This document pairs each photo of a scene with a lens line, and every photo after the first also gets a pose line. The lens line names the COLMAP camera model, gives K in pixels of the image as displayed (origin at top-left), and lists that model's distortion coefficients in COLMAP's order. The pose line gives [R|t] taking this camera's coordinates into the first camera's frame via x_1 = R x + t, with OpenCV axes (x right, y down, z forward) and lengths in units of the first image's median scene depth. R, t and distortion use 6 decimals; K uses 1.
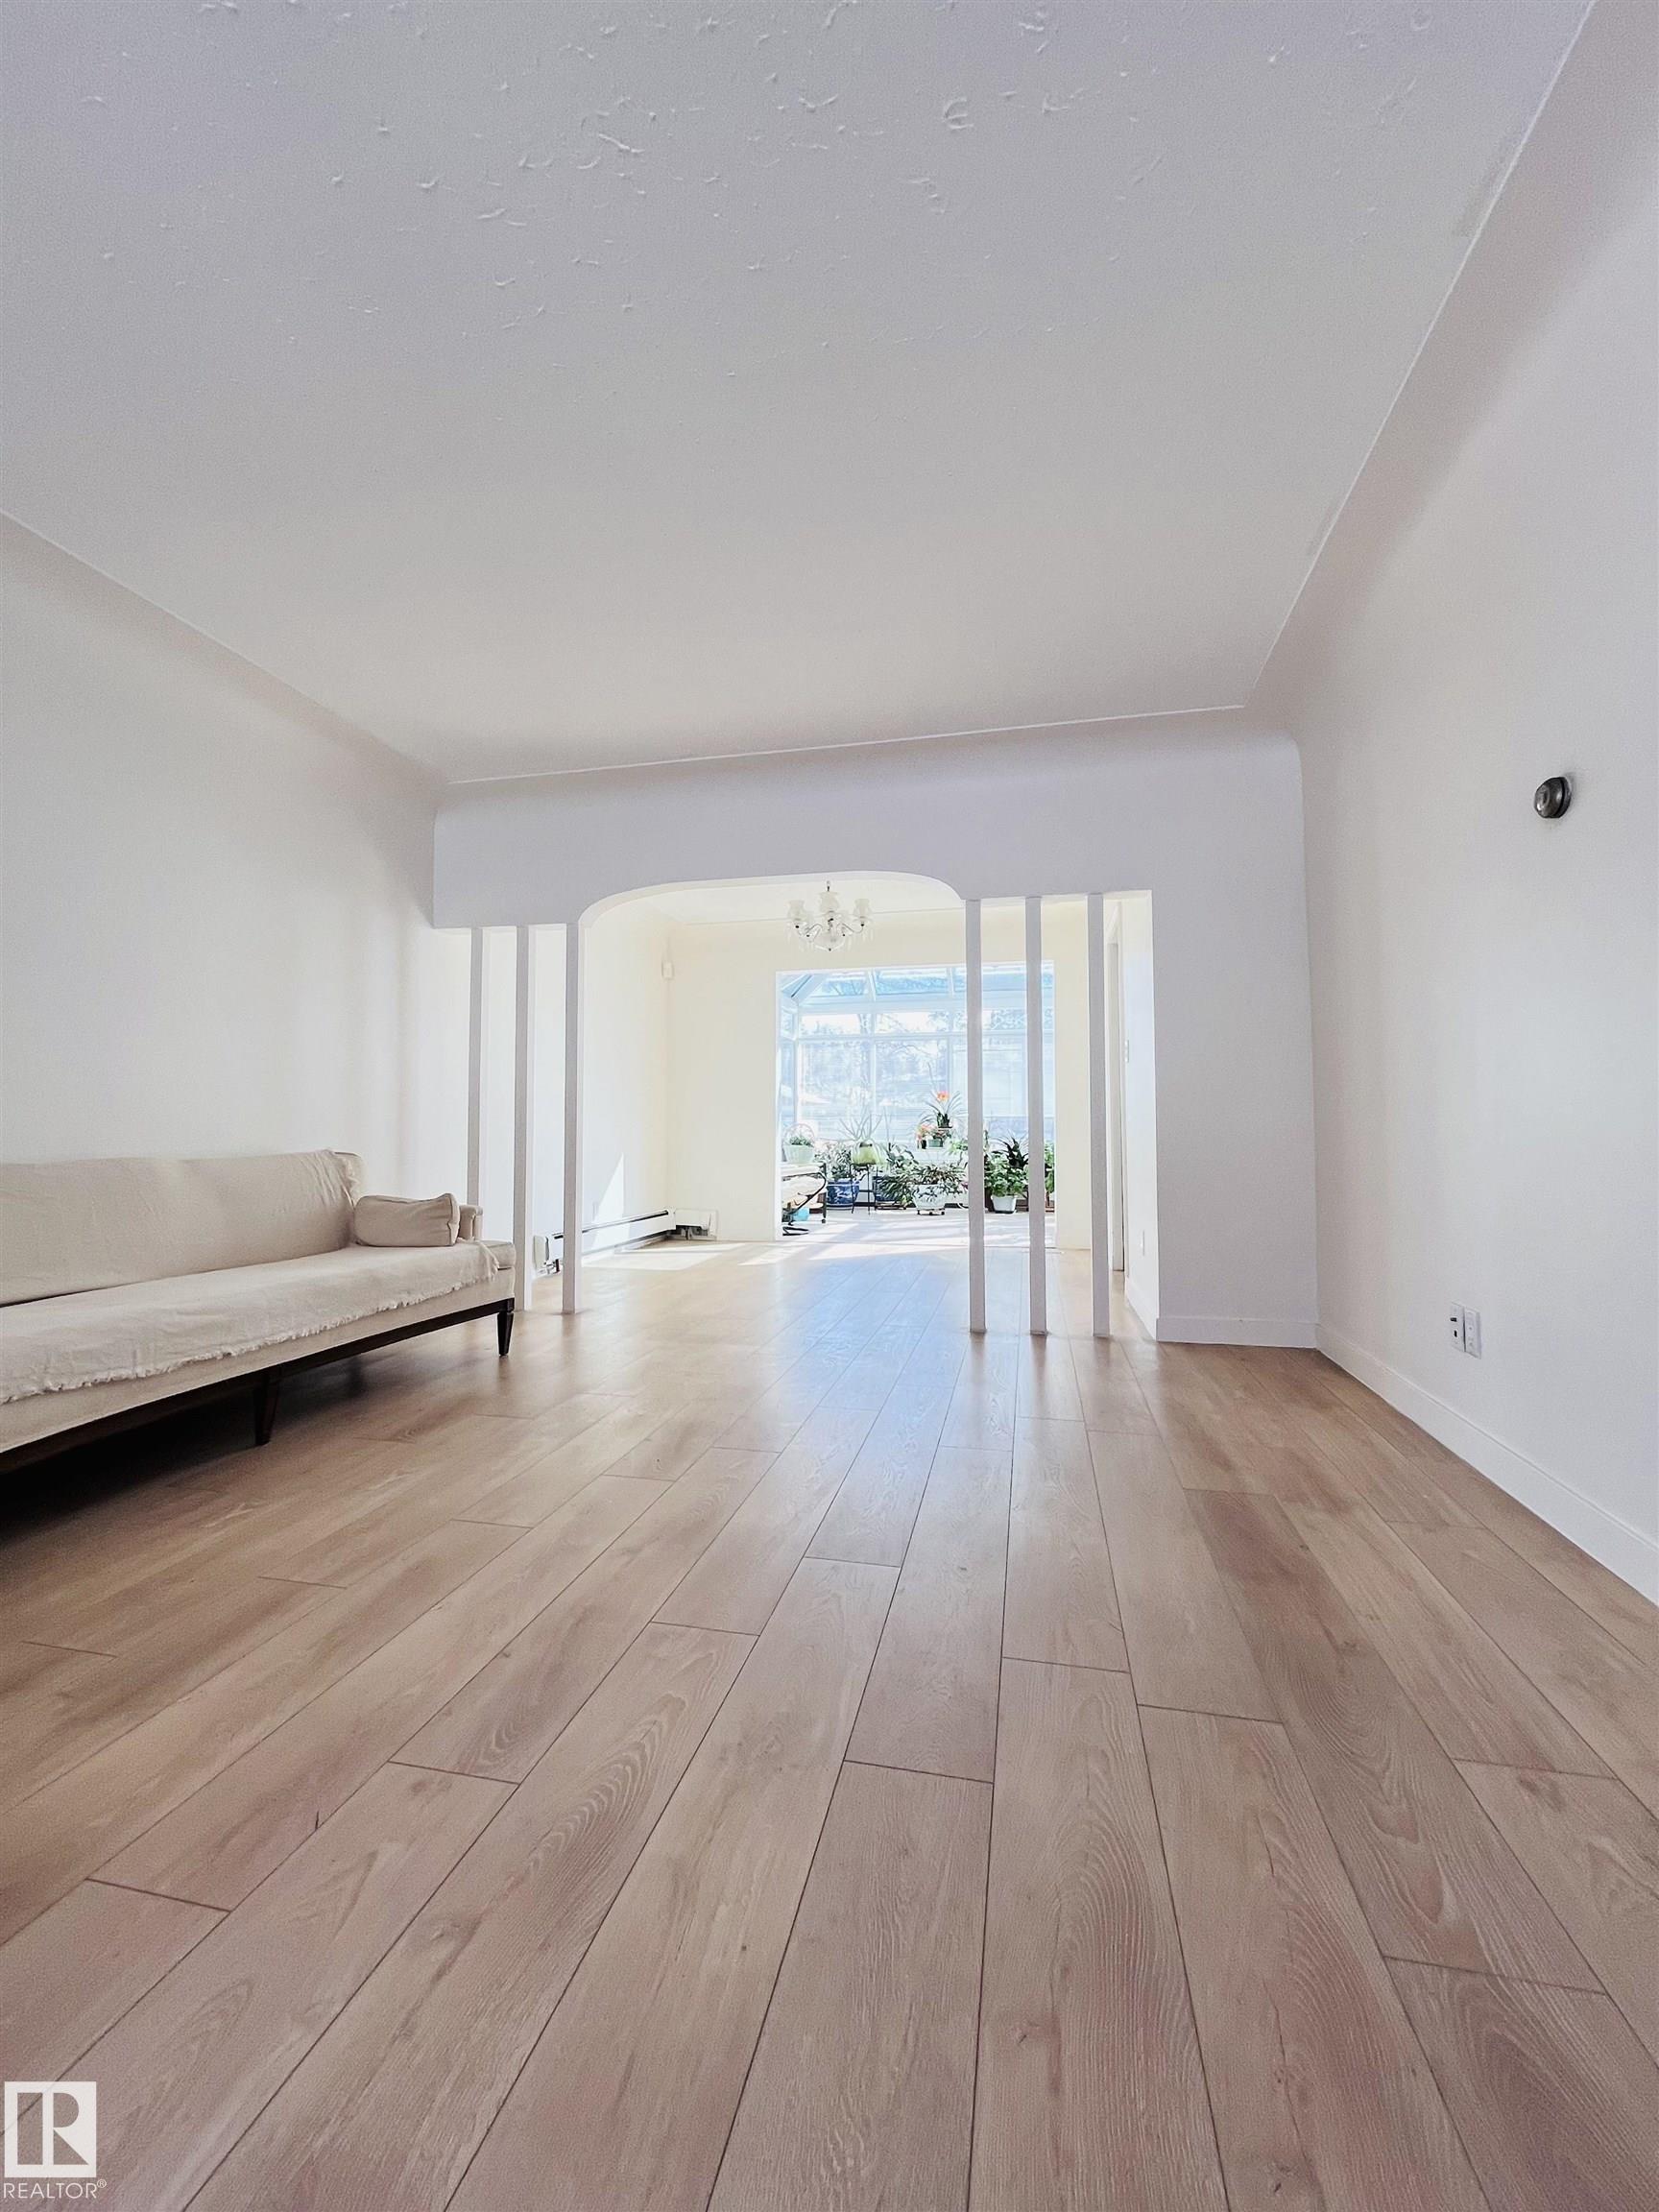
lens RADIAL K [[894.0, 0, 831.3], [0, 894.0, 1118.0], [0, 0, 1]] dist [-0.003872, -0.001048]
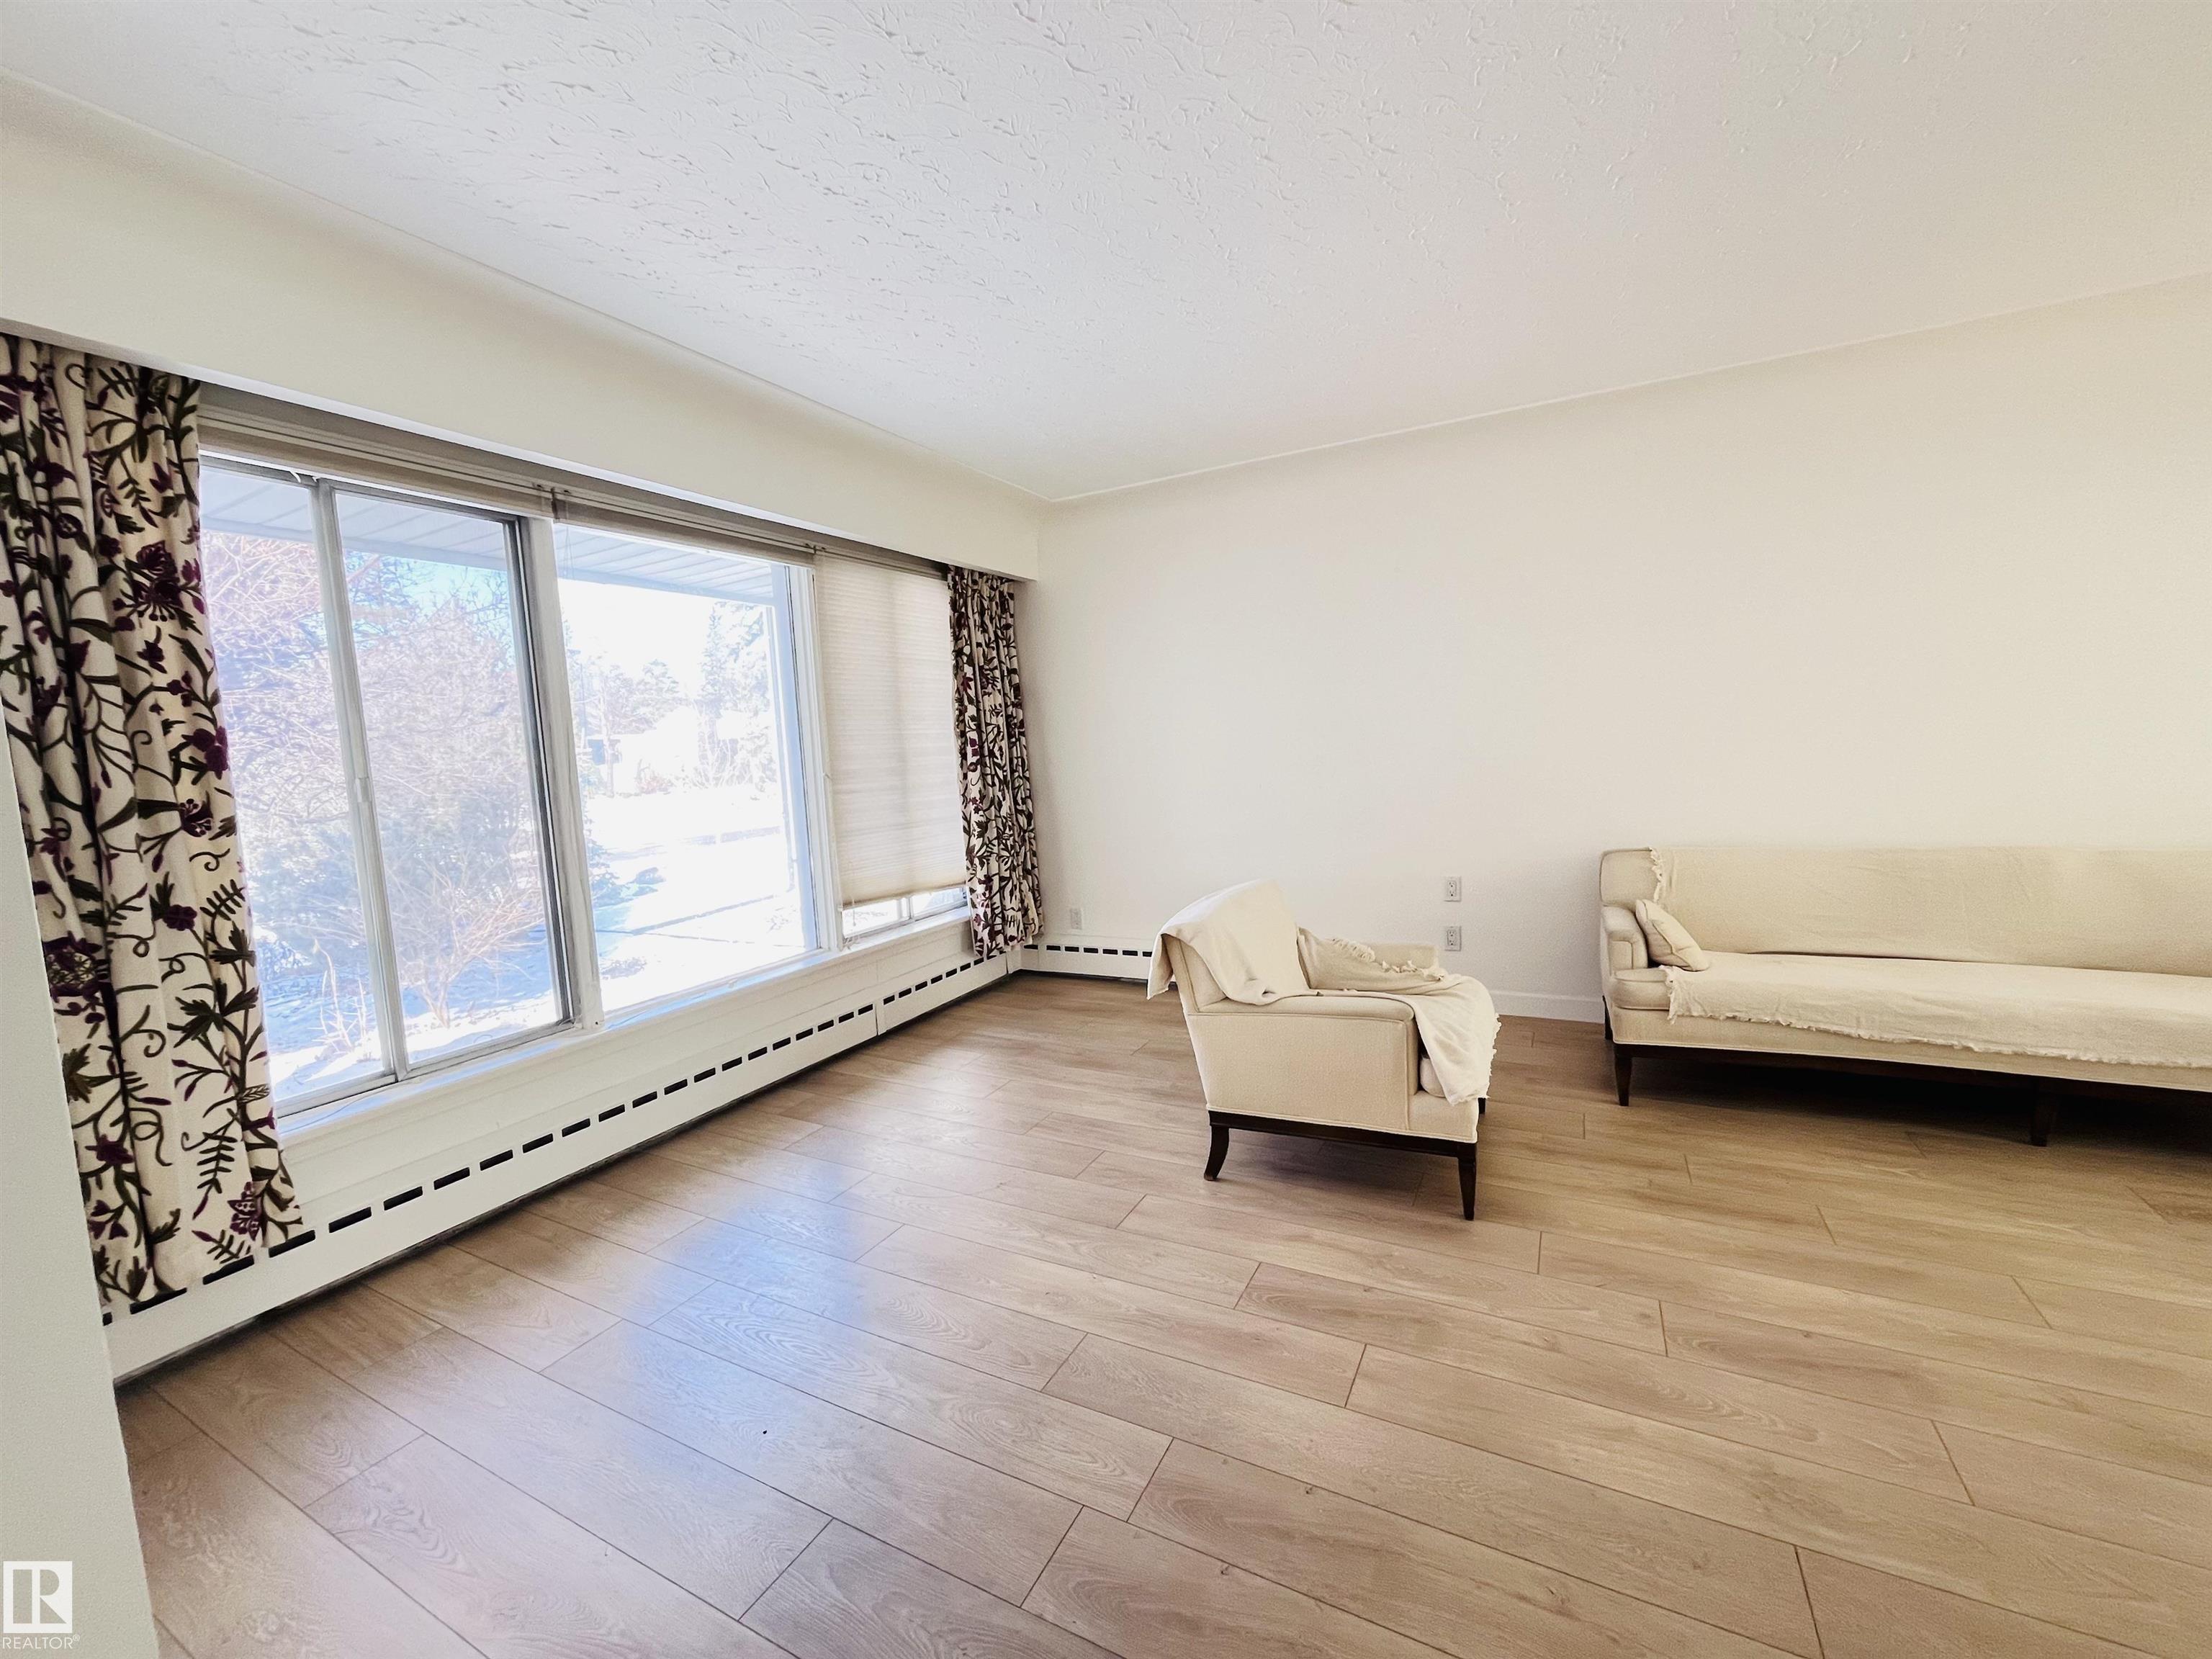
lens RADIAL K [[894.0, 0, 1105.6], [0, 894.0, 828.9], [0, 0, 1]] dist [-0.003872, -0.001048]
pose [[-0.260044, 0.110172, -0.959291, 0.744275], [0.066833, 0.993141, 0.095942, -0.216847], [0.963281, -0.039163, -0.265623, 0.292851]]
